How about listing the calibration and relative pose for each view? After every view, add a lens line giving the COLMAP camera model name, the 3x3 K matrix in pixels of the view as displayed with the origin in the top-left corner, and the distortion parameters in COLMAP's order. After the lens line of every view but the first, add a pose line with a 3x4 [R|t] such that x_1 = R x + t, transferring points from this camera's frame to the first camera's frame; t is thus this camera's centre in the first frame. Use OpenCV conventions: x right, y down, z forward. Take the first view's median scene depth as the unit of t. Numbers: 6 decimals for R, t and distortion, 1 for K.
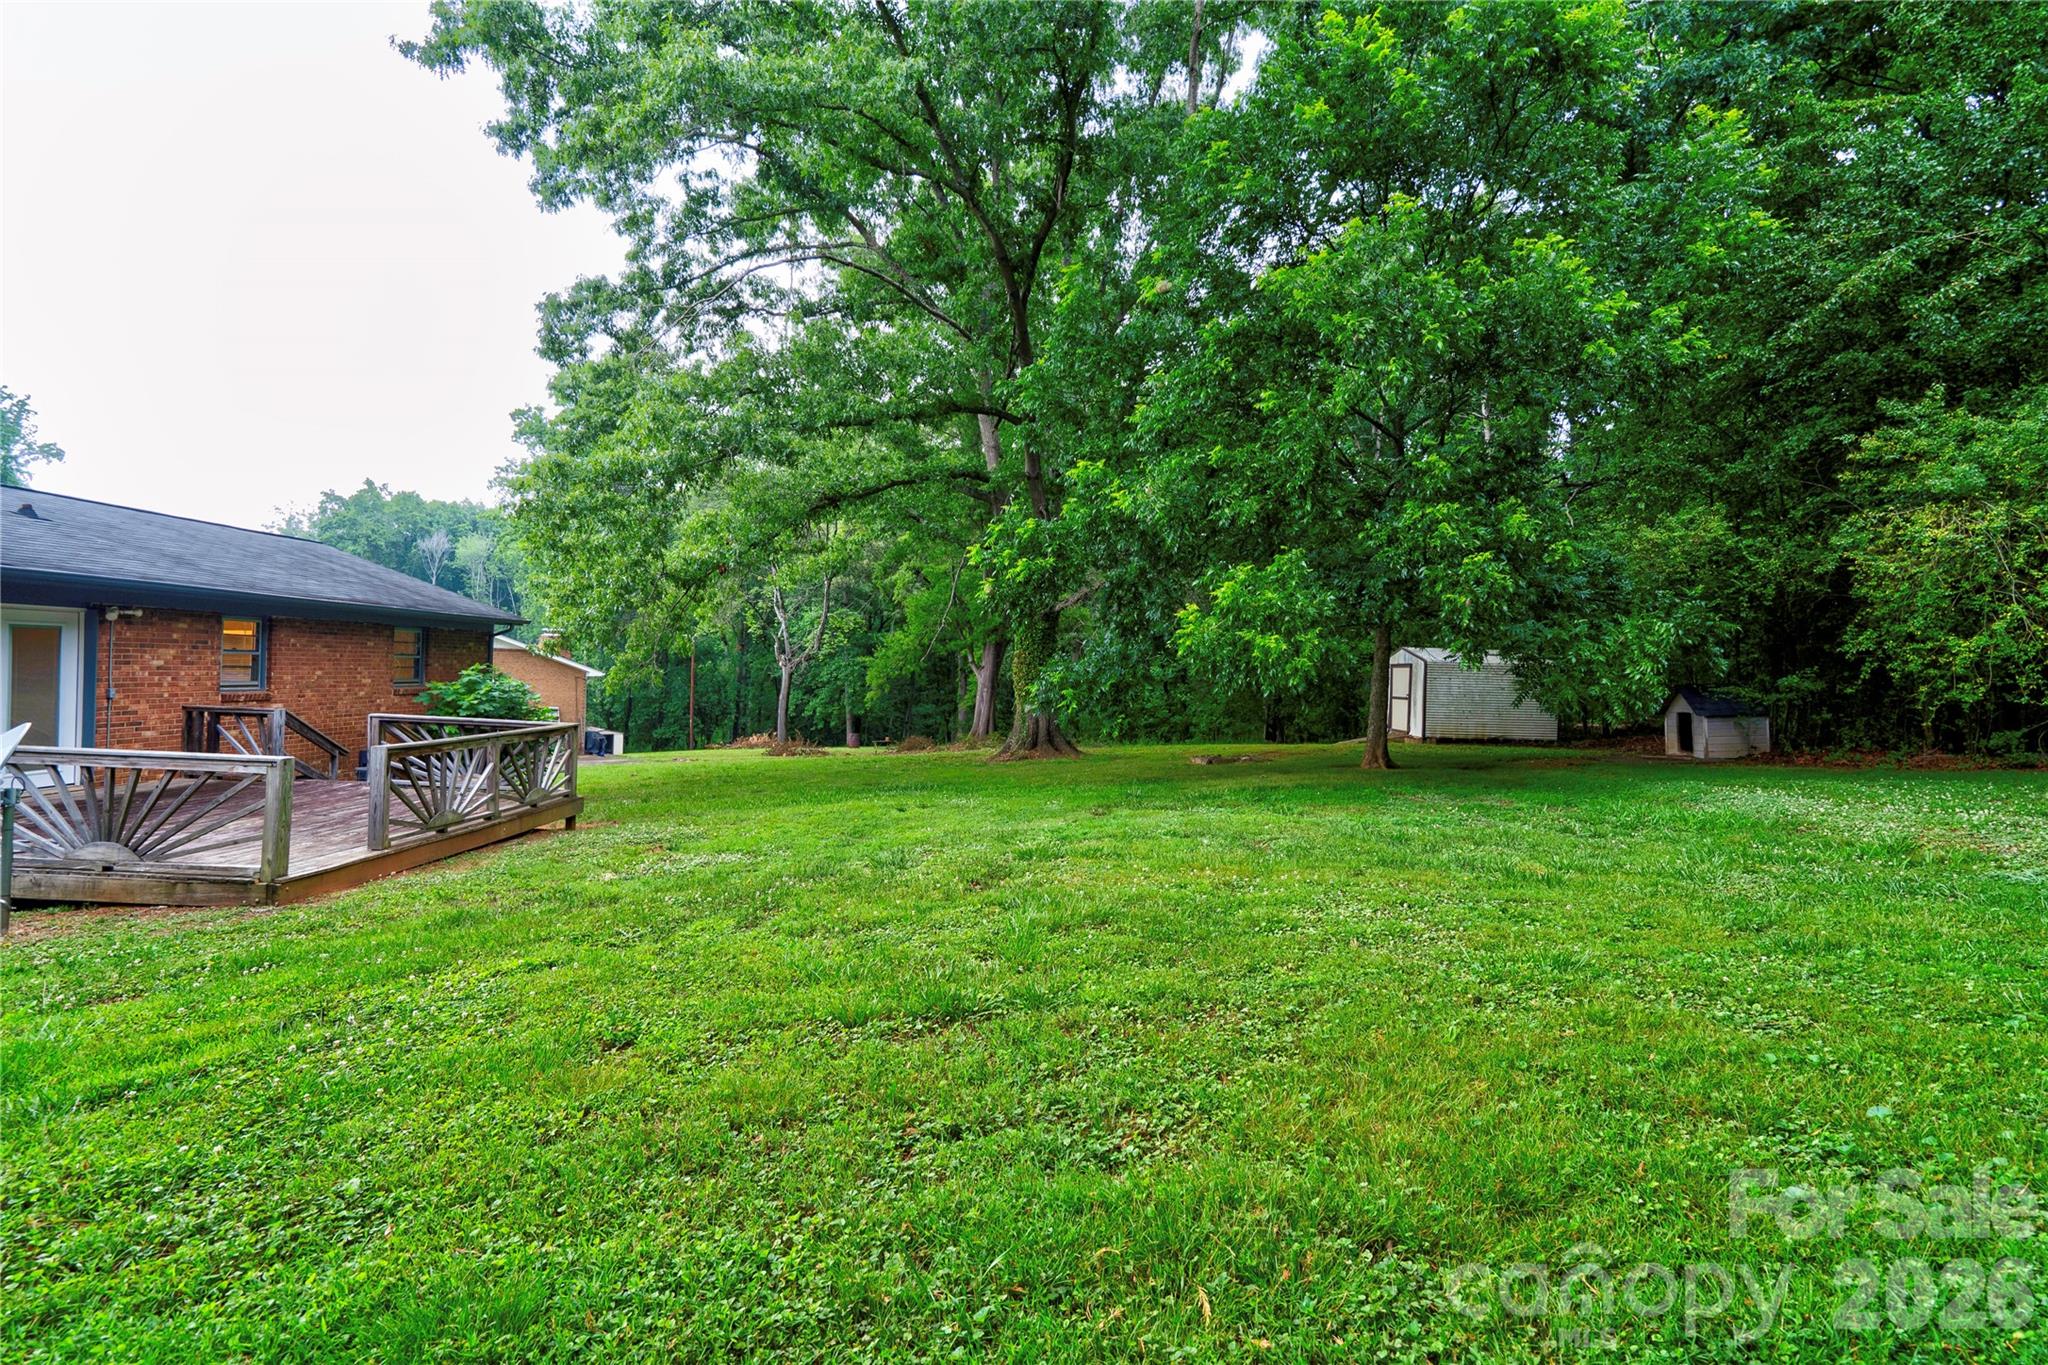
lens RADIAL K [[933.4, 0, 1015.6], [0, 933.4, 678.5], [0, 0, 1]] dist [-0.001243, 0.012660]
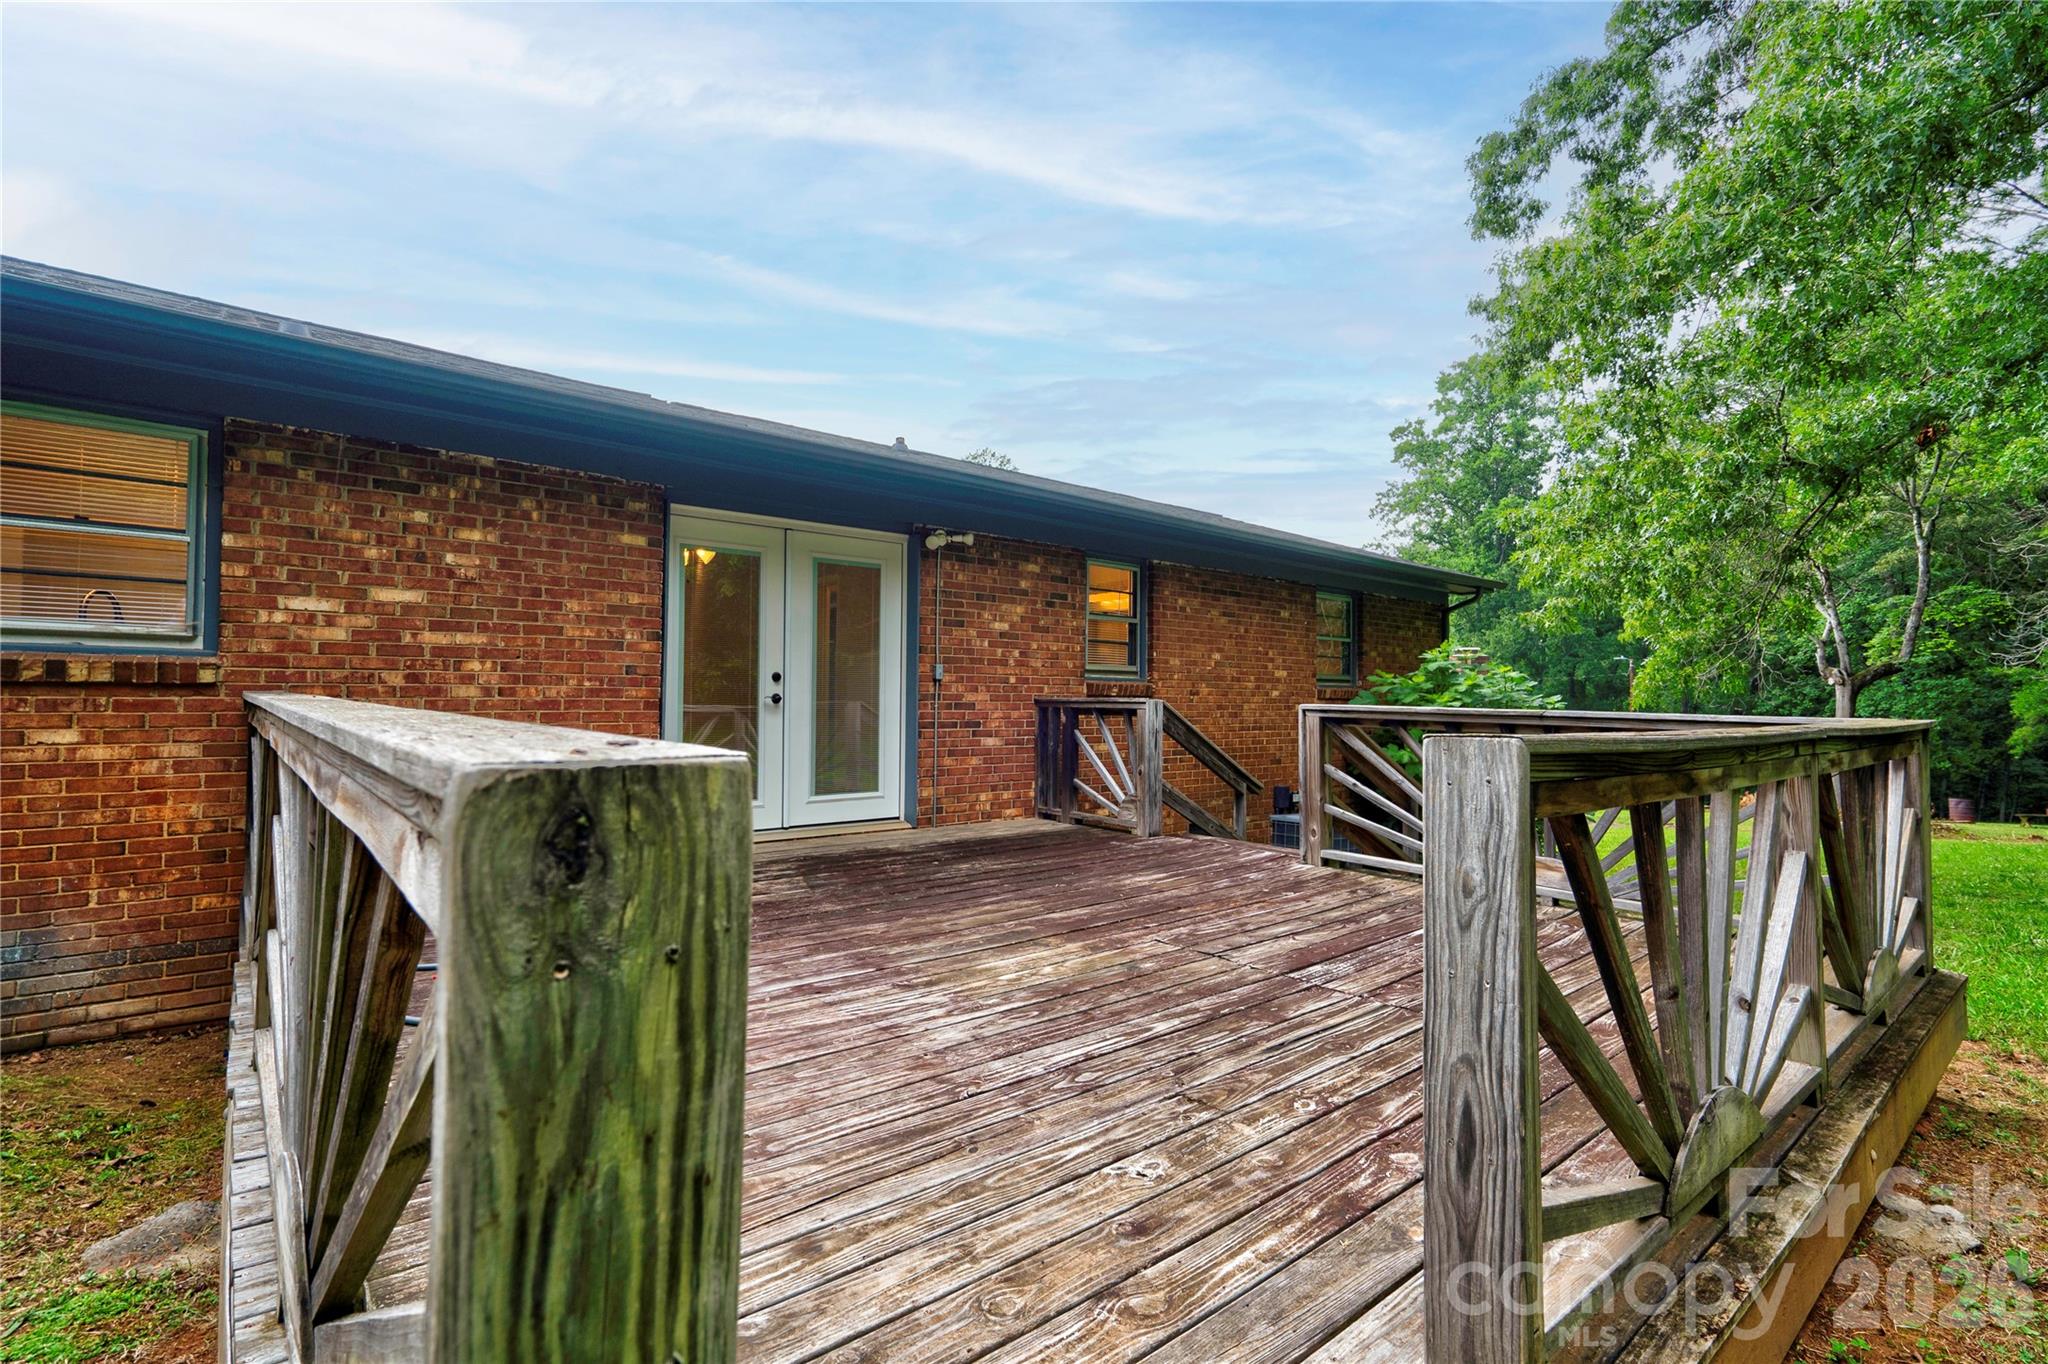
lens RADIAL K [[945.1, 0, 1007.4], [0, 945.1, 676.3], [0, 0, 1]] dist [-0.001553, 0.014025]
pose [[0.644255, -0.049517, -0.763206, -0.389803], [0.008134, 0.998289, -0.057903, 0.045446], [0.764767, 0.031097, 0.643556, 0.537460]]
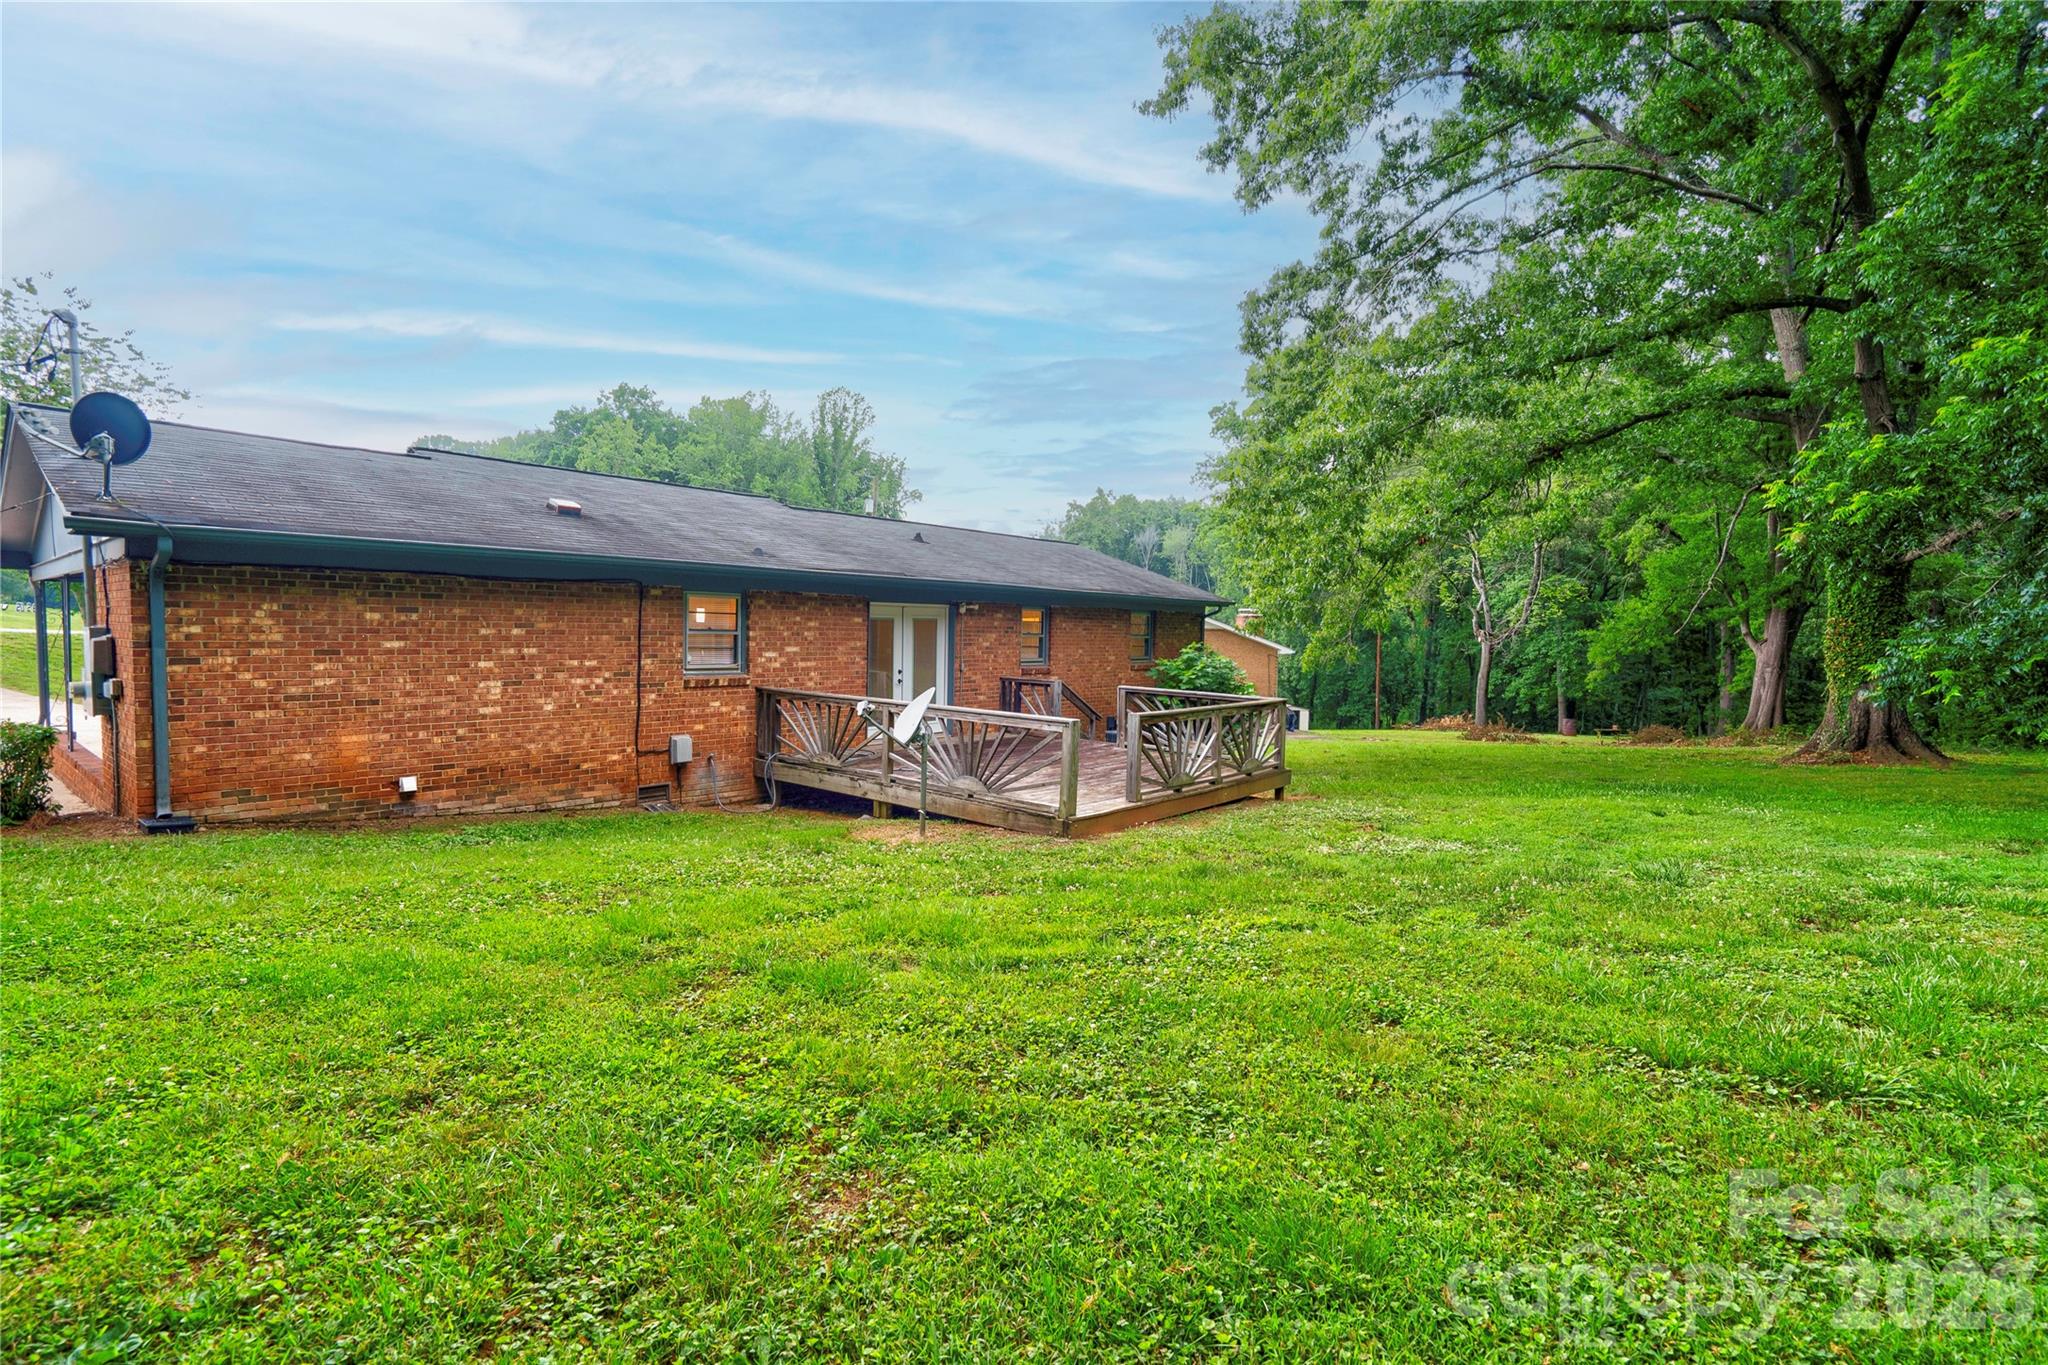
lens RADIAL K [[953.7, 0, 1019.3], [0, 953.7, 677.5], [0, 0, 1]] dist [-0.003032, 0.013162]
pose [[0.772910, 0.012699, -0.634388, -0.020917], [0.001636, 0.999756, 0.022007, 0.000353], [0.634513, -0.018047, 0.772701, -0.008188]]
